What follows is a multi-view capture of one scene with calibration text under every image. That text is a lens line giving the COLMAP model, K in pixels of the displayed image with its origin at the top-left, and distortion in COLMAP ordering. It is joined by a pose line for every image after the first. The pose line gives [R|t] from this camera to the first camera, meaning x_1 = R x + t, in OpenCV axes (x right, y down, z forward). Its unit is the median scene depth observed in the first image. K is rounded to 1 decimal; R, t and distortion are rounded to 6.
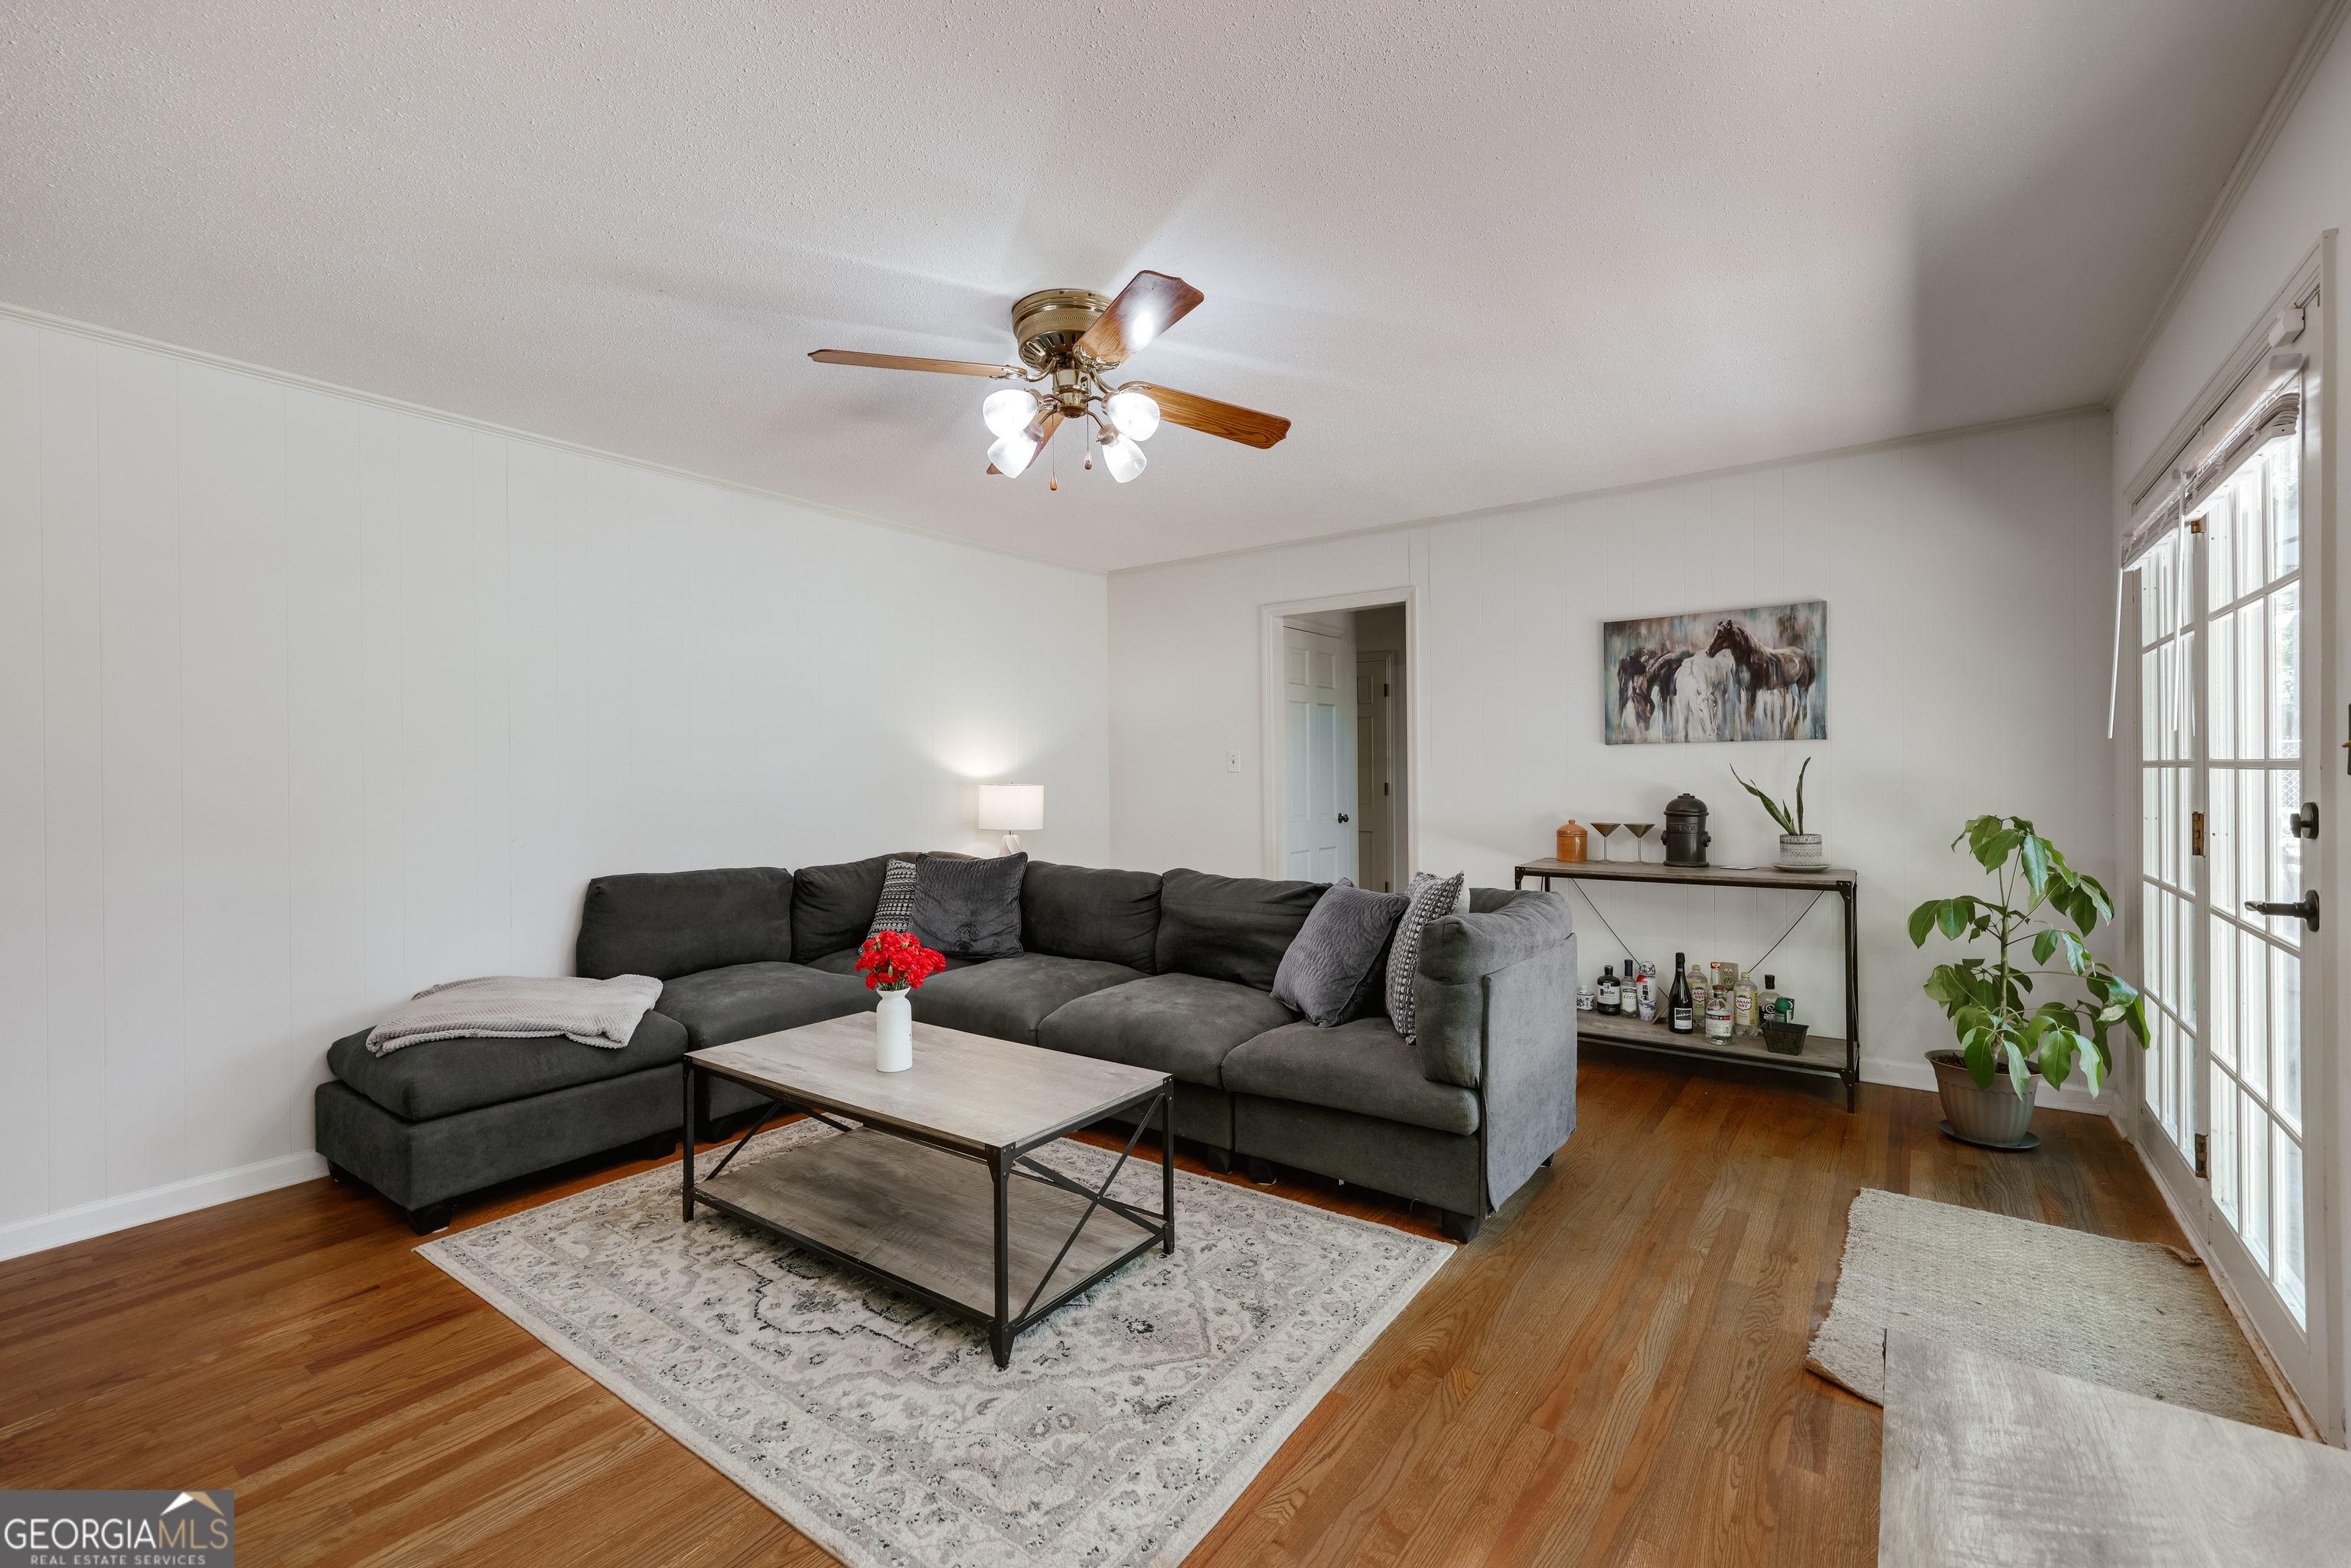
lens RADIAL K [[988.3, 0, 1184.0], [0, 988.3, 783.7], [0, 0, 1]] dist [-0.000949, -0.000169]
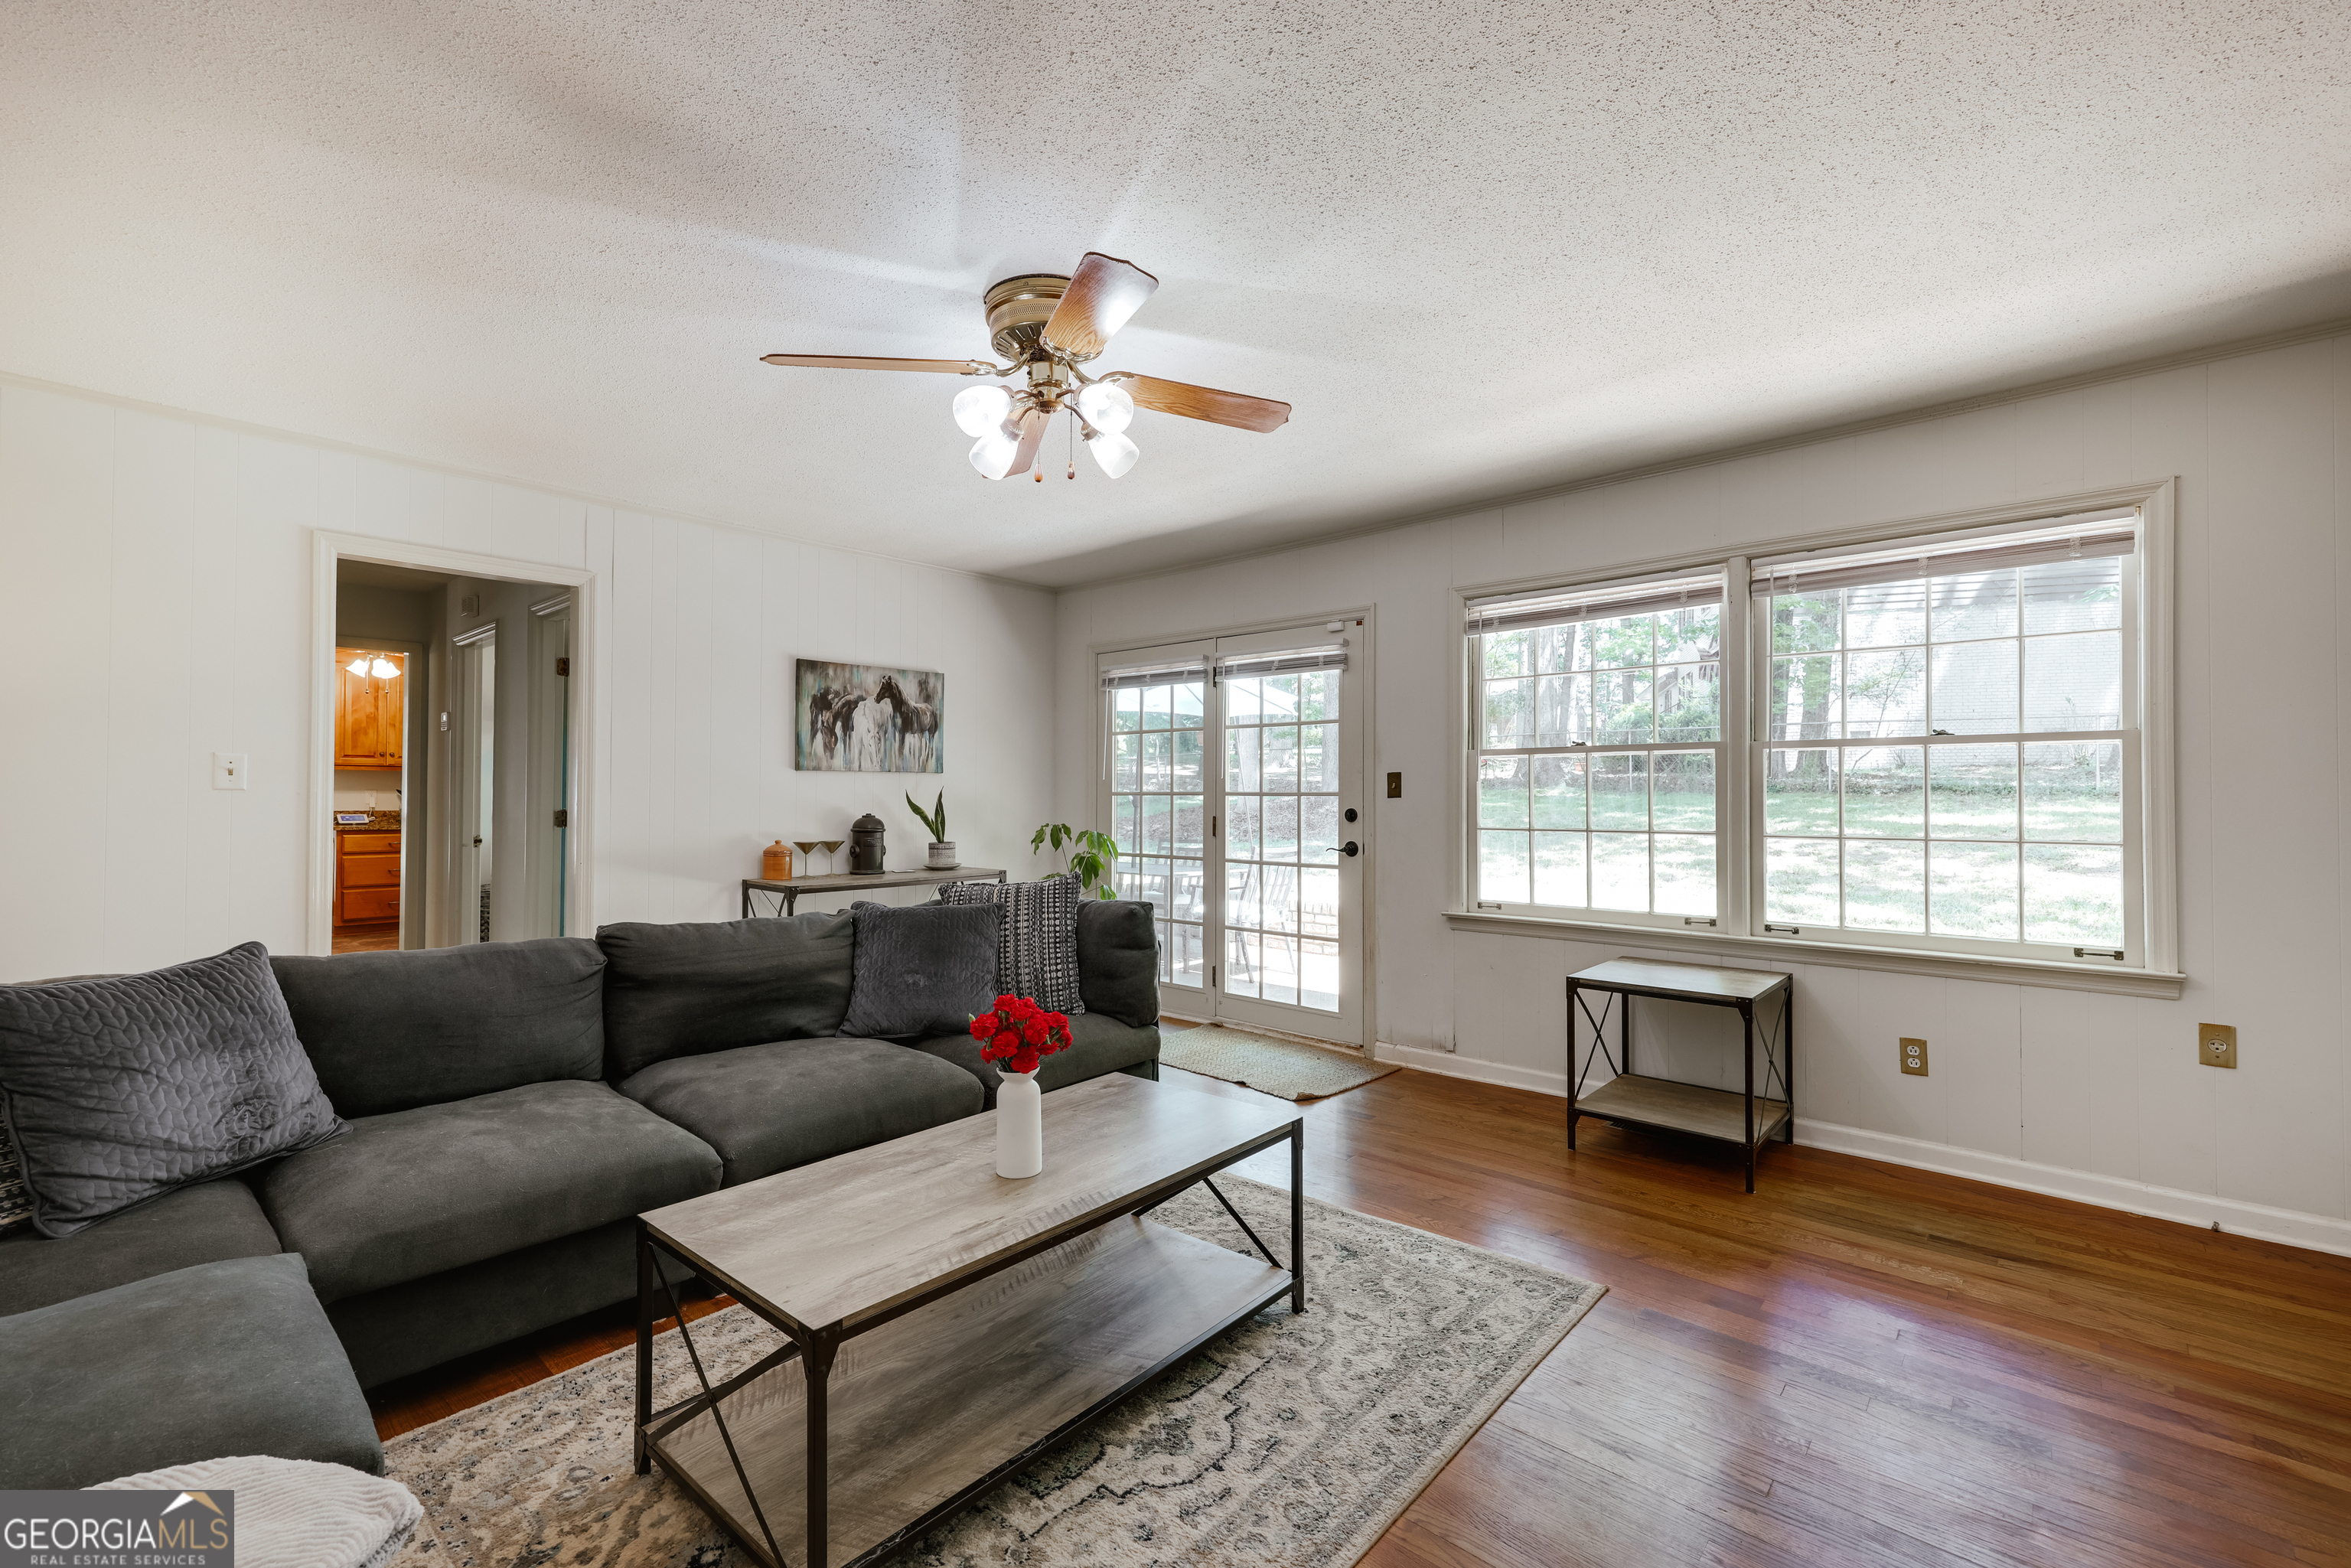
lens RADIAL K [[988.3, 0, 1184.0], [0, 988.3, 783.7], [0, 0, 1]] dist [-0.000949, -0.000169]
pose [[0.100432, 0.020395, 0.994735, -0.692107], [0.007442, 0.999747, -0.021249, 0.002096], [-0.994916, 0.009537, 0.100254, 0.521621]]
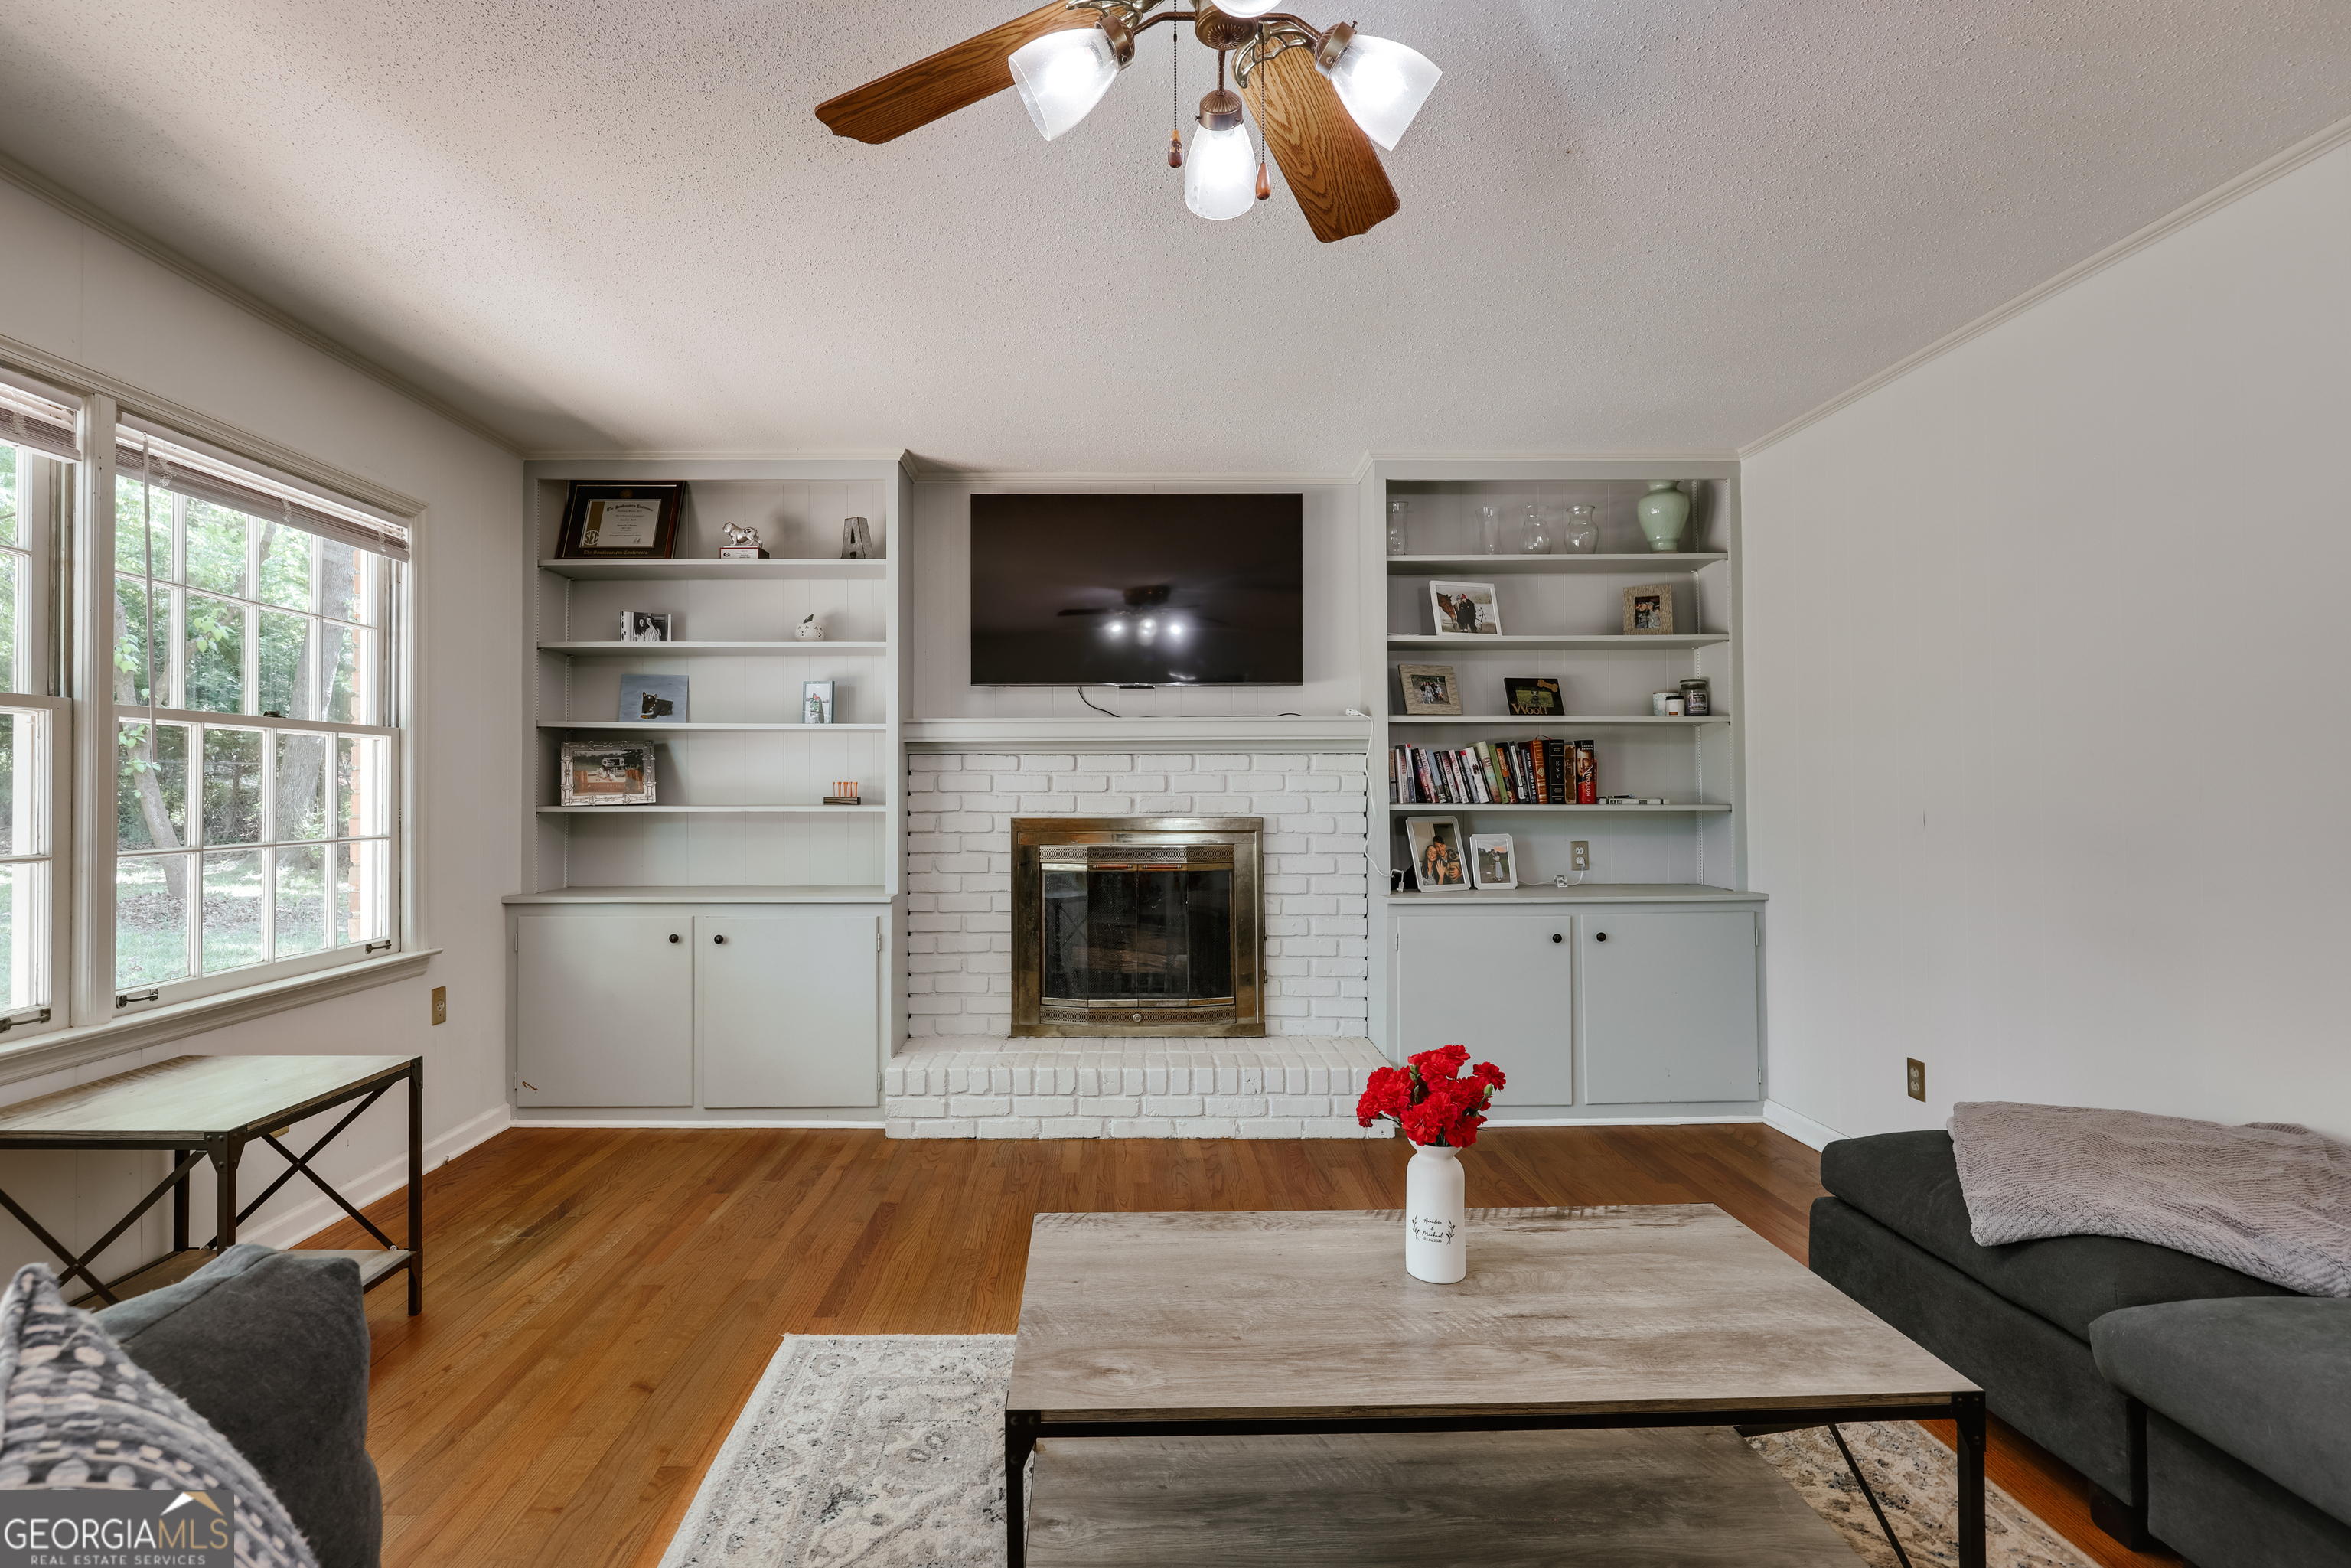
lens RADIAL K [[1107.3, 0, 1143.5], [0, 1107.3, 779.3], [0, 0, 1]] dist [0.000002, -0.000142]
pose [[-0.801968, 0.007987, -0.597314, 0.163065], [0.005105, 0.999966, 0.006517, -0.010740], [0.597345, 0.002177, -0.801981, 0.942642]]
